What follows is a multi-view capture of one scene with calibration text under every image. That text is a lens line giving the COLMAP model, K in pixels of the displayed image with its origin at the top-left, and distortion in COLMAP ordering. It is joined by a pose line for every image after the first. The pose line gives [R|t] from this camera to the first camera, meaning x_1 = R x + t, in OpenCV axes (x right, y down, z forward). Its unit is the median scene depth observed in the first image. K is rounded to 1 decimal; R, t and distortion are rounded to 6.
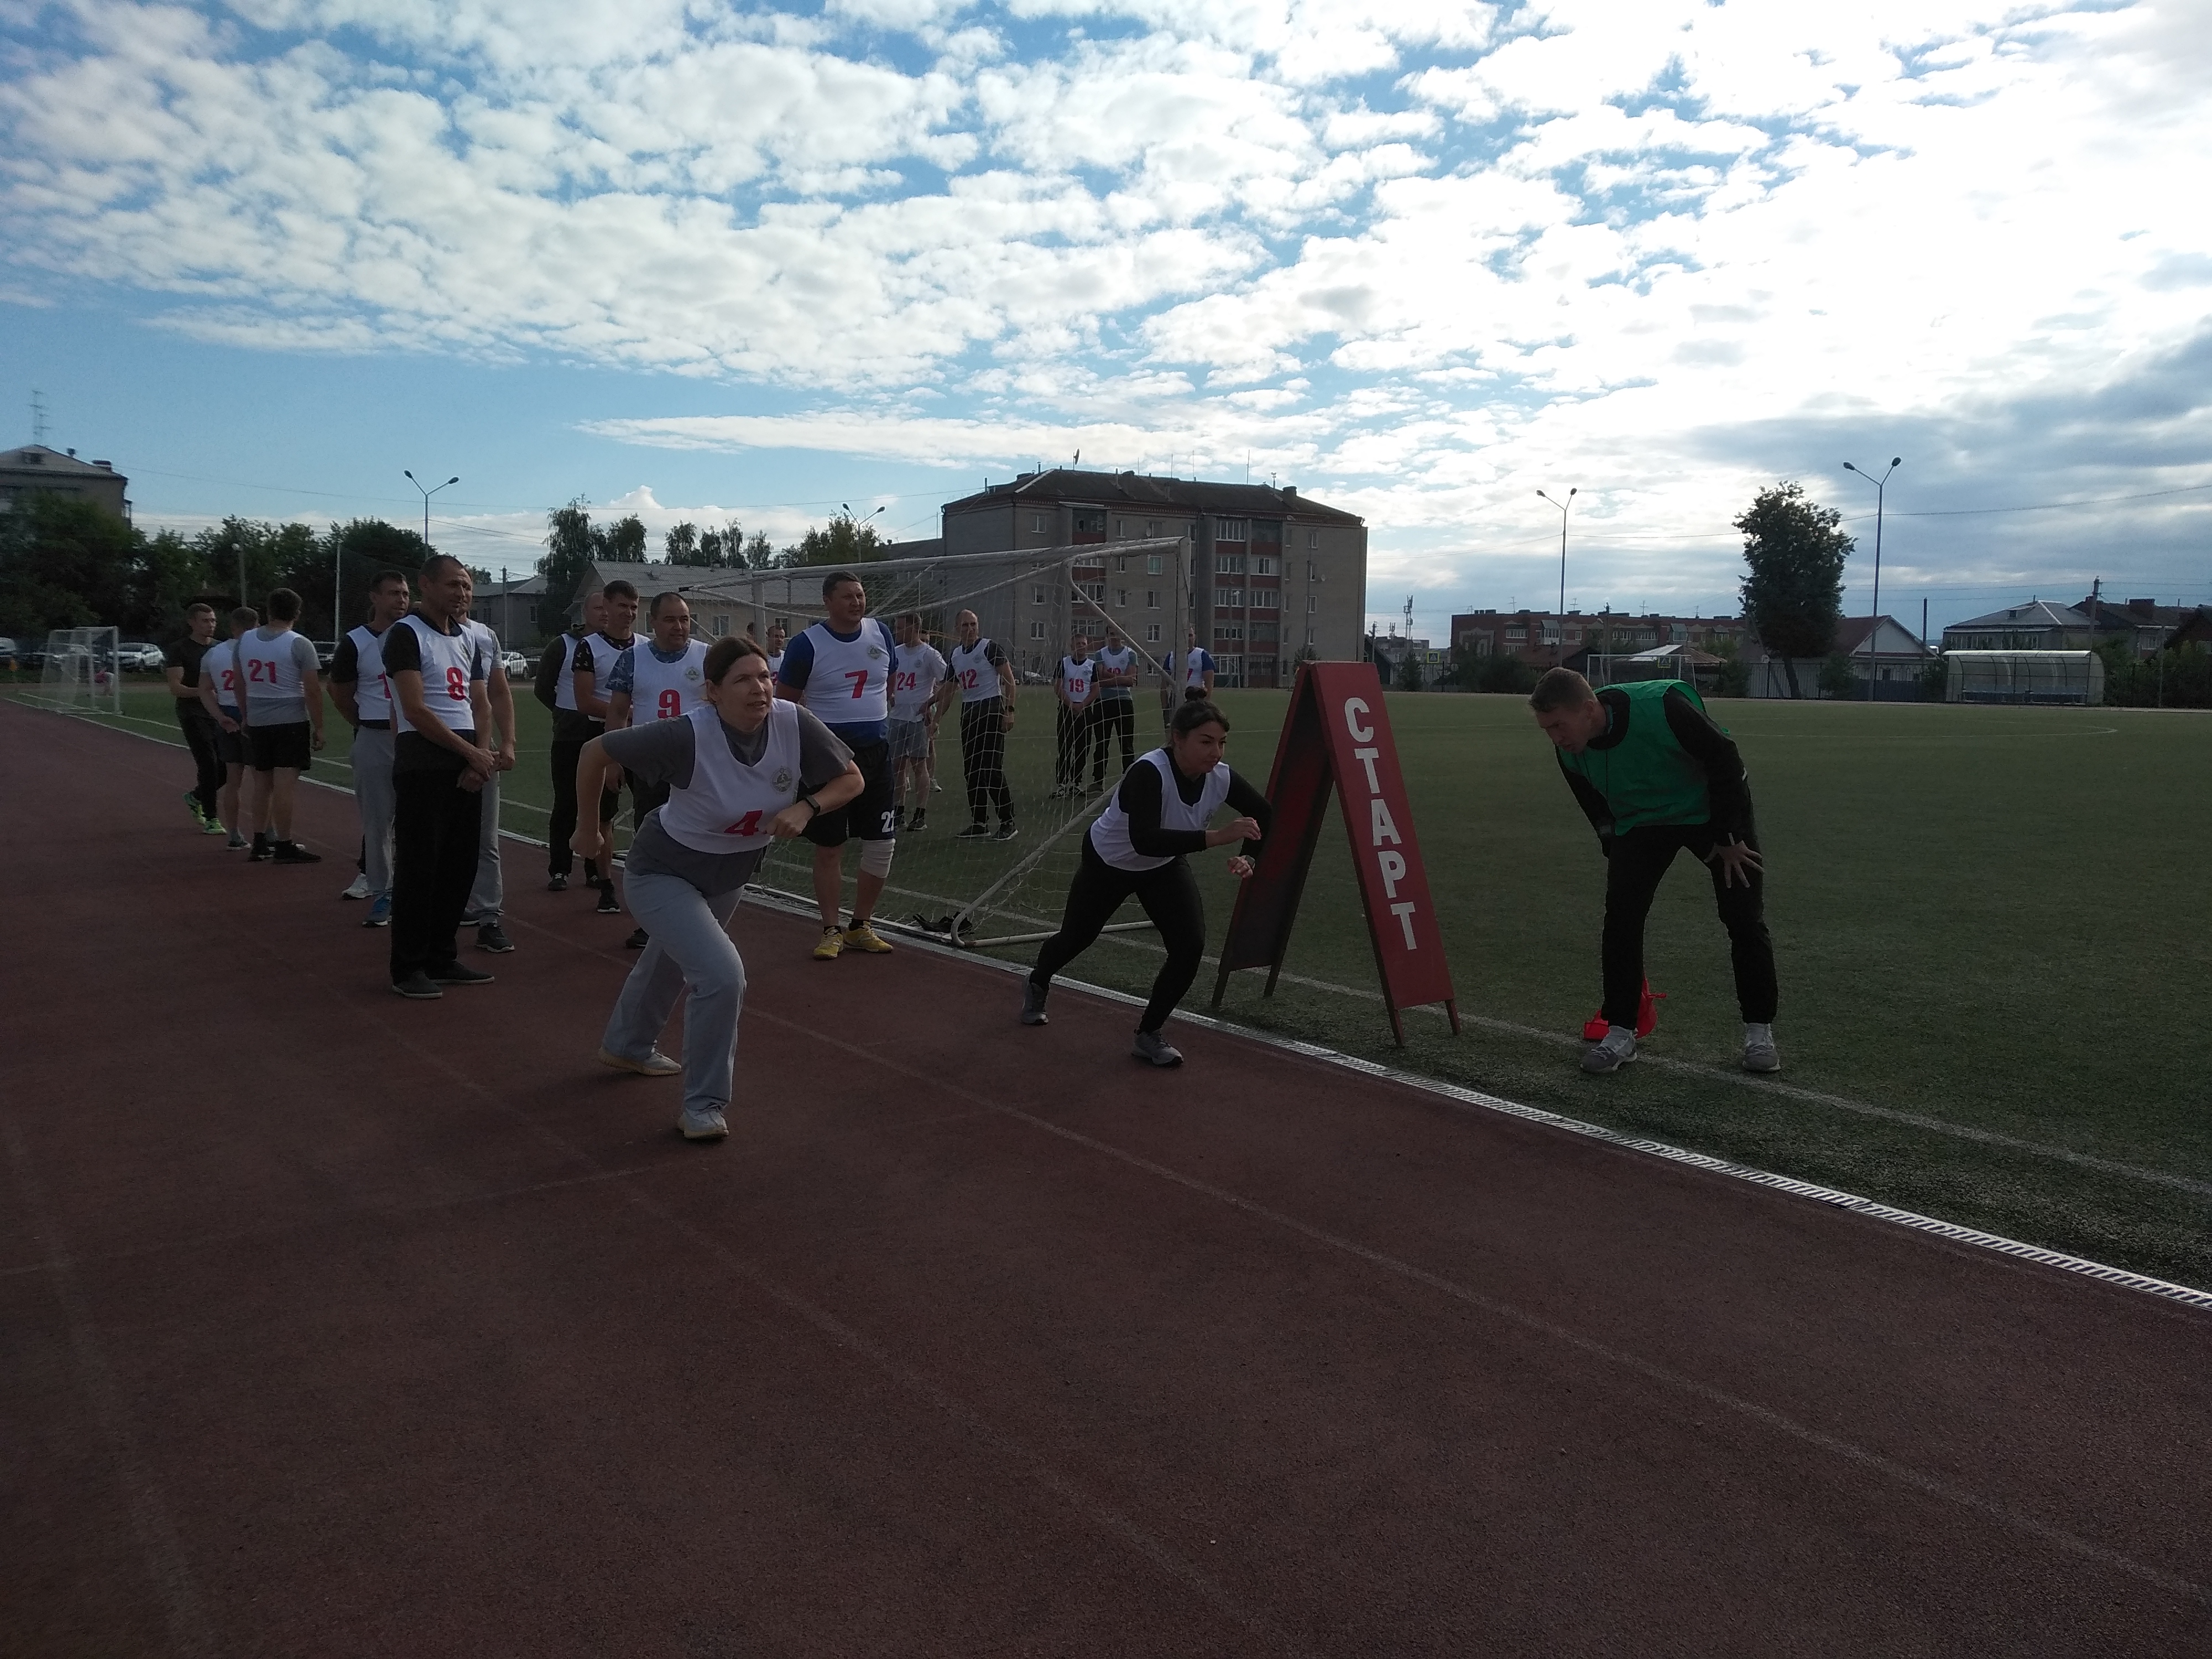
lens RADIAL K [[1677.8, 0, 1112.1], [0, 1677.8, 845.6], [0, 0, 1]] dist [0.013337, -0.018667]
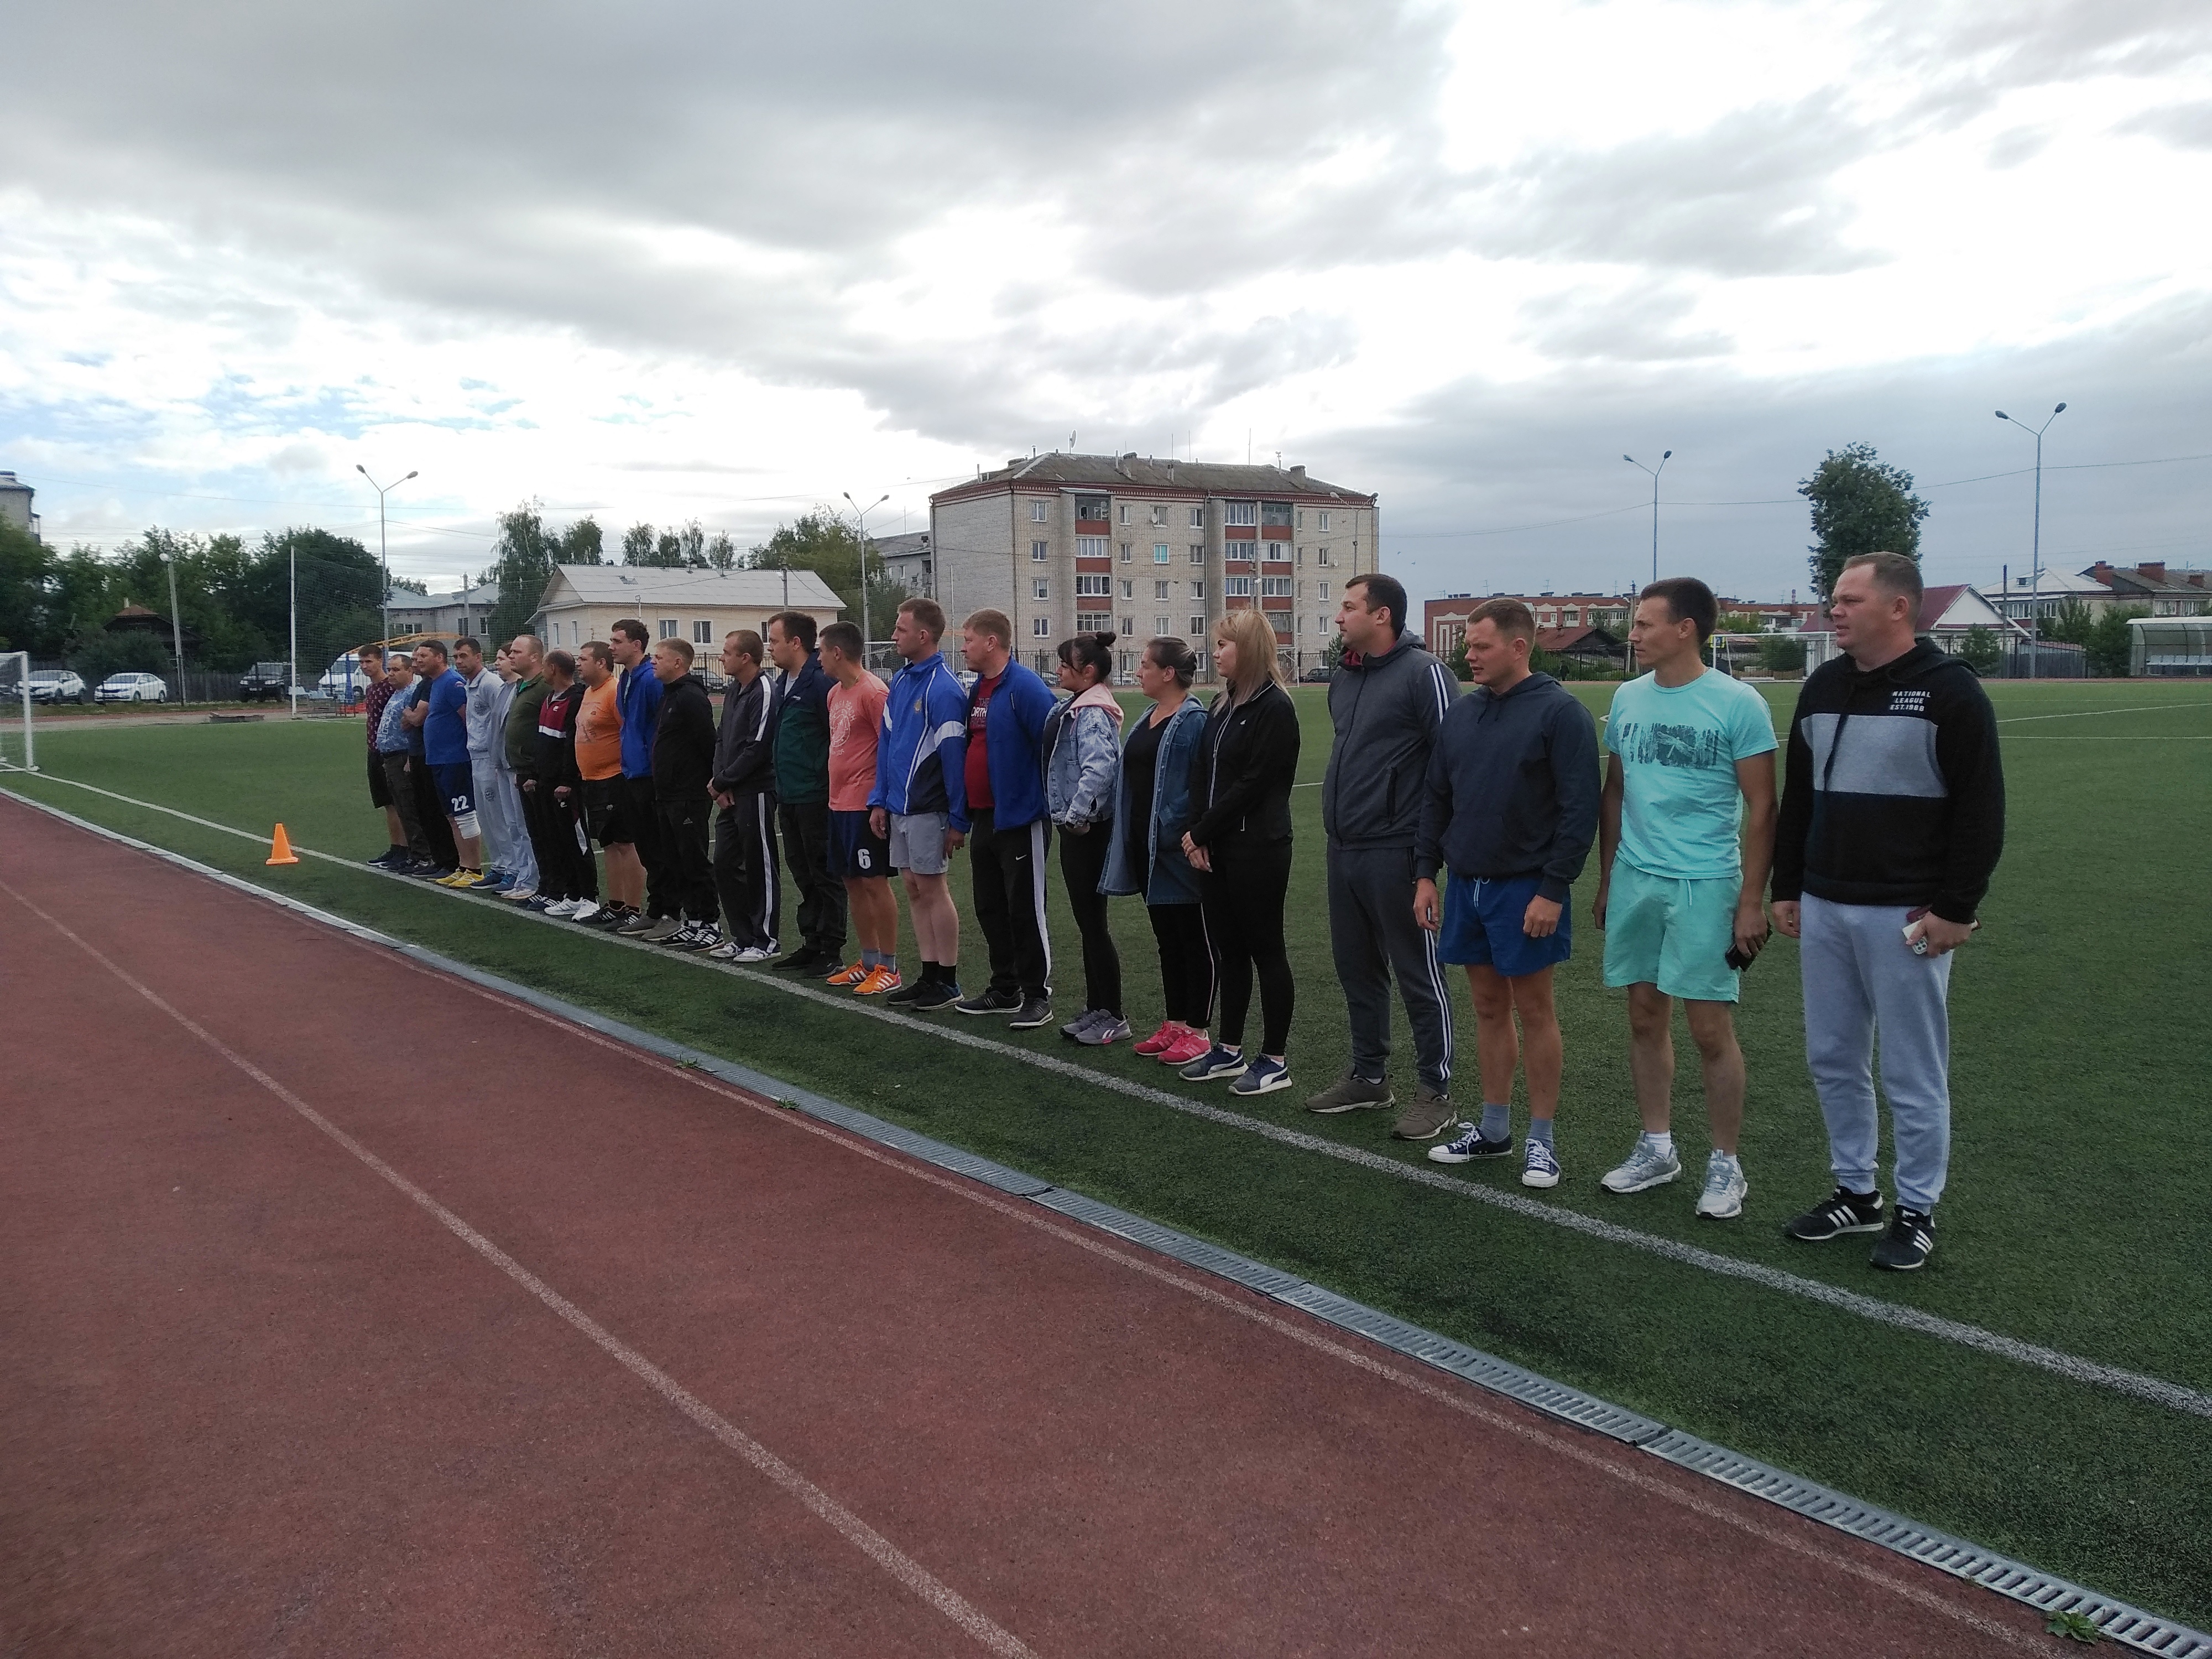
lens RADIAL K [[1677.8, 0, 1100.1], [0, 1677.8, 829.1], [0, 0, 1]] dist [0.013337, -0.018667]
pose [[0.999014, -0.032959, 0.029729, -0.042329], [0.033185, 0.999424, -0.007128, -0.009056], [-0.029477, 0.008108, 0.999533, 0.073394]]
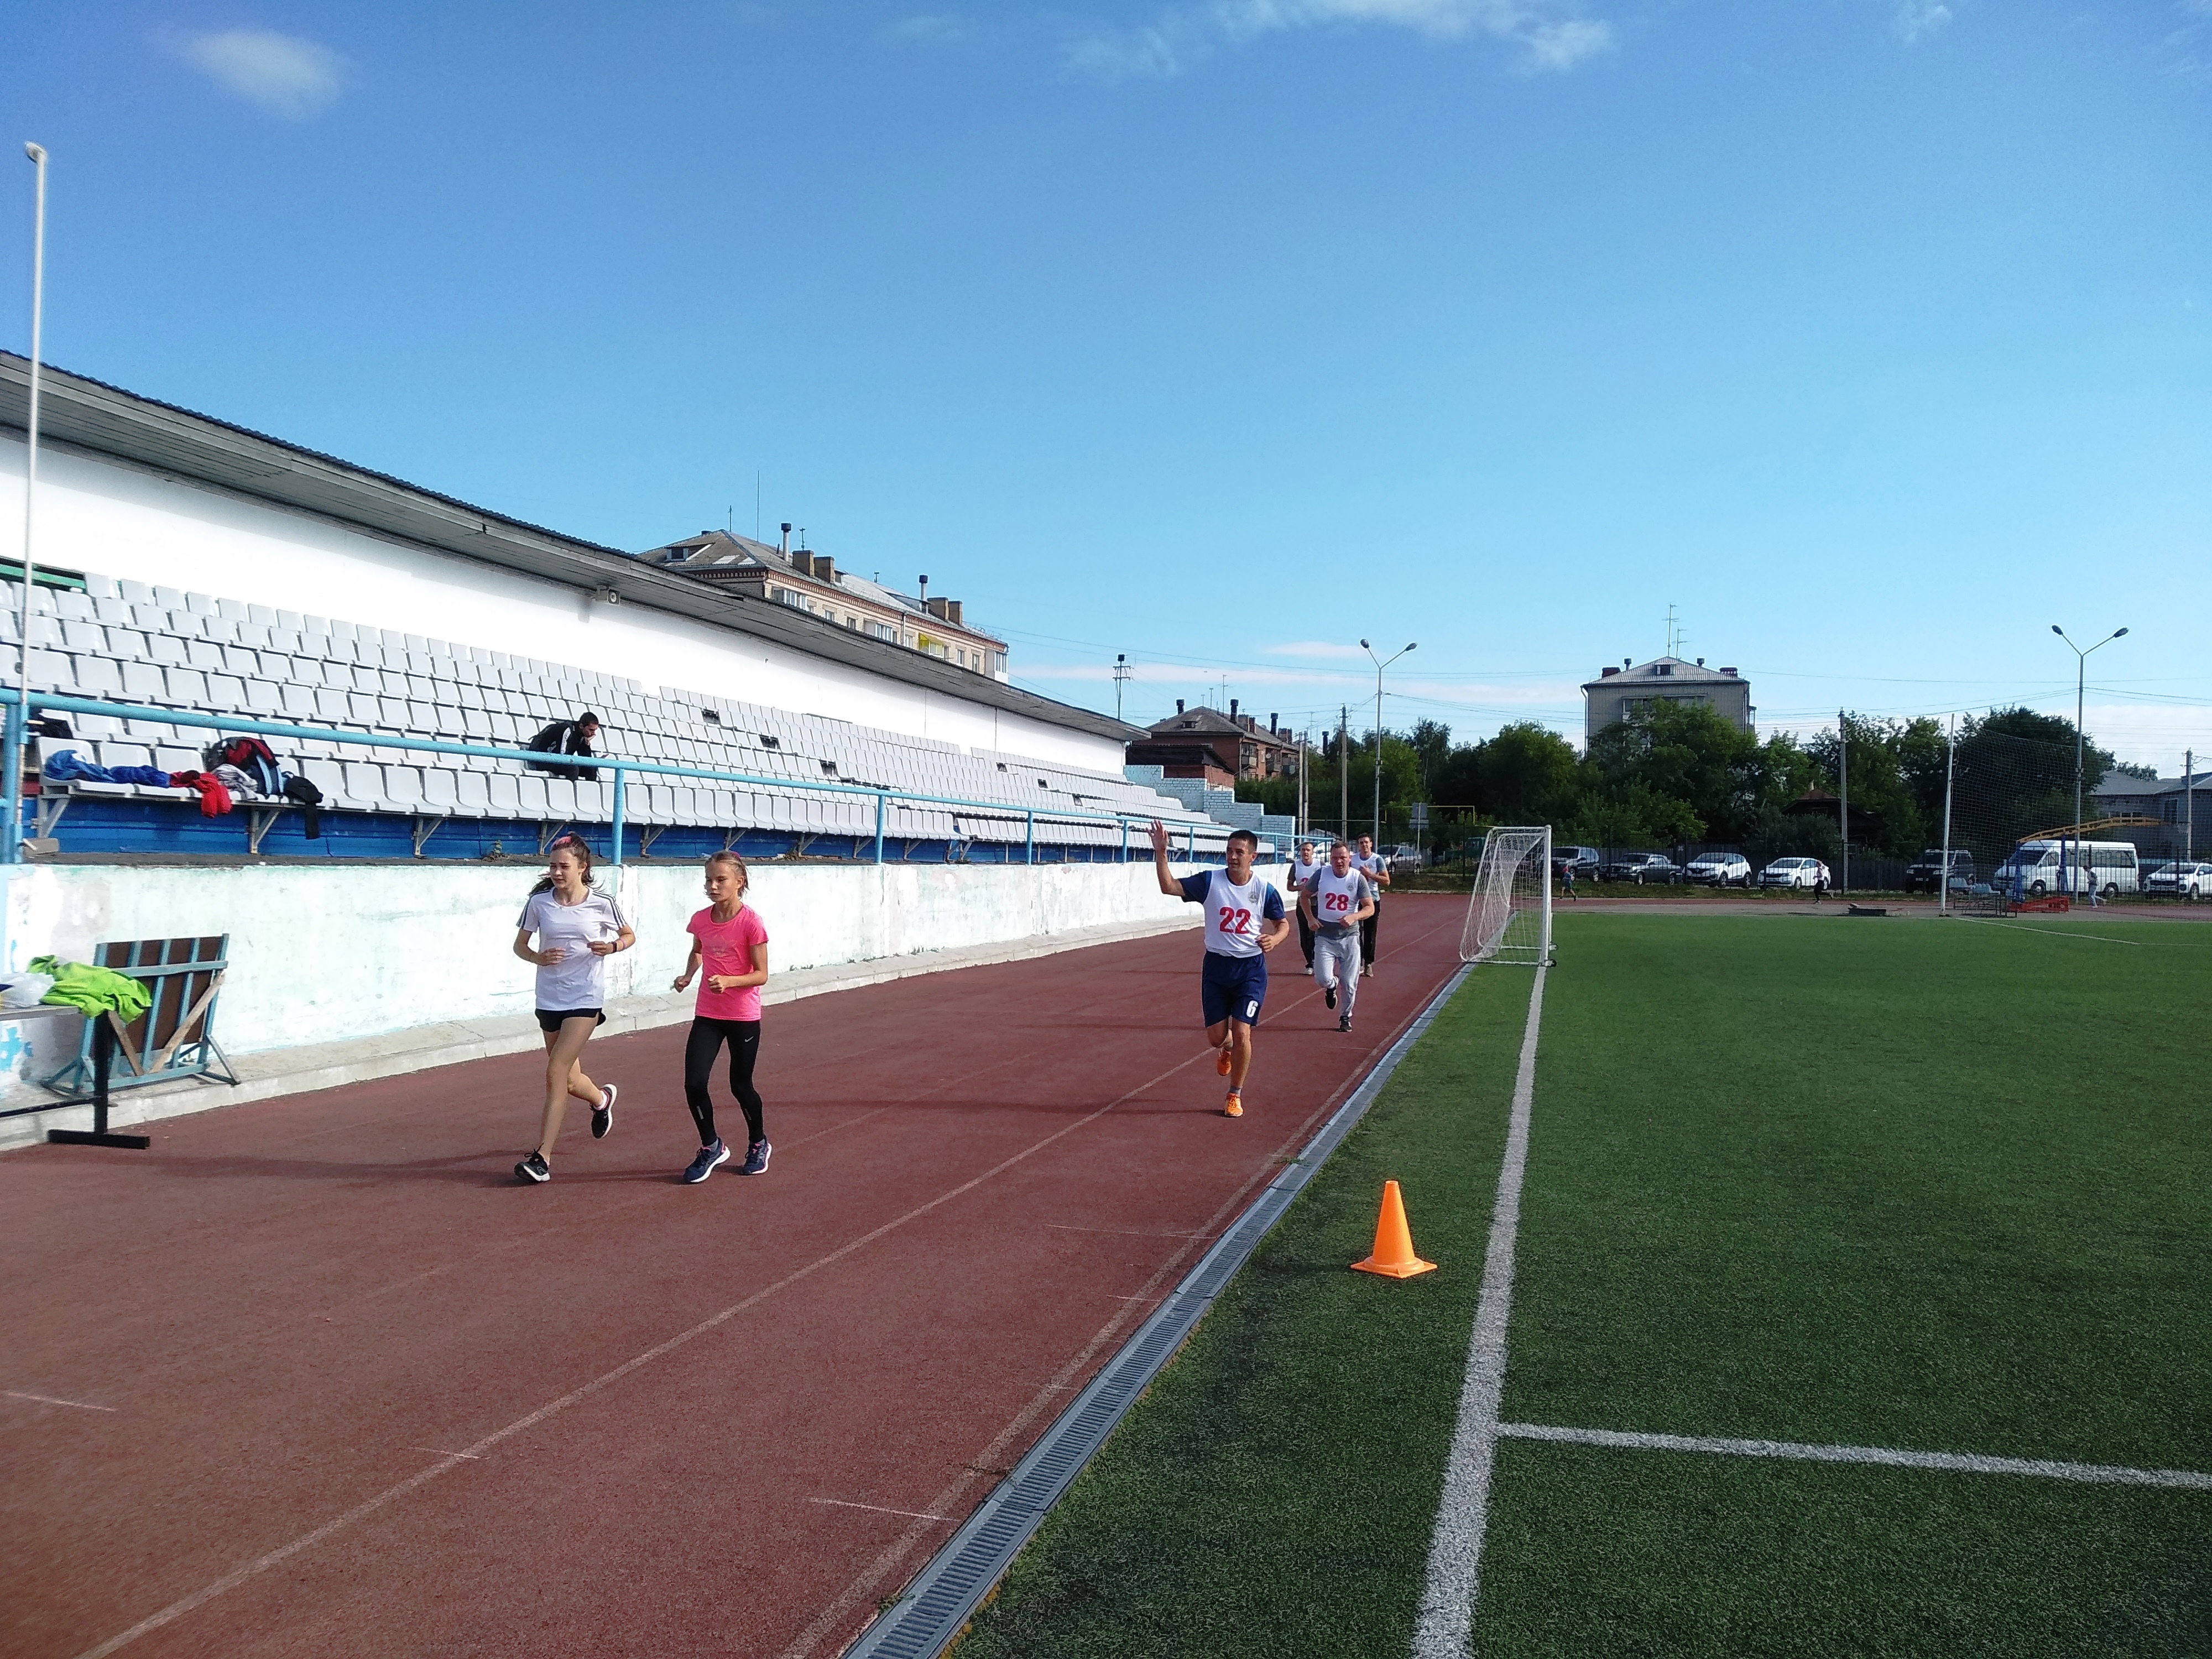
lens RADIAL K [[1677.8, 0, 1144.6], [0, 1677.8, 839.2], [0, 0, 1]] dist [0.013337, -0.018667]
pose [[0.629827, -0.010718, -0.776662, -0.058885], [-0.088667, 0.992376, -0.085599, -0.016912], [0.771658, 0.122777, 0.624075, 0.143507]]
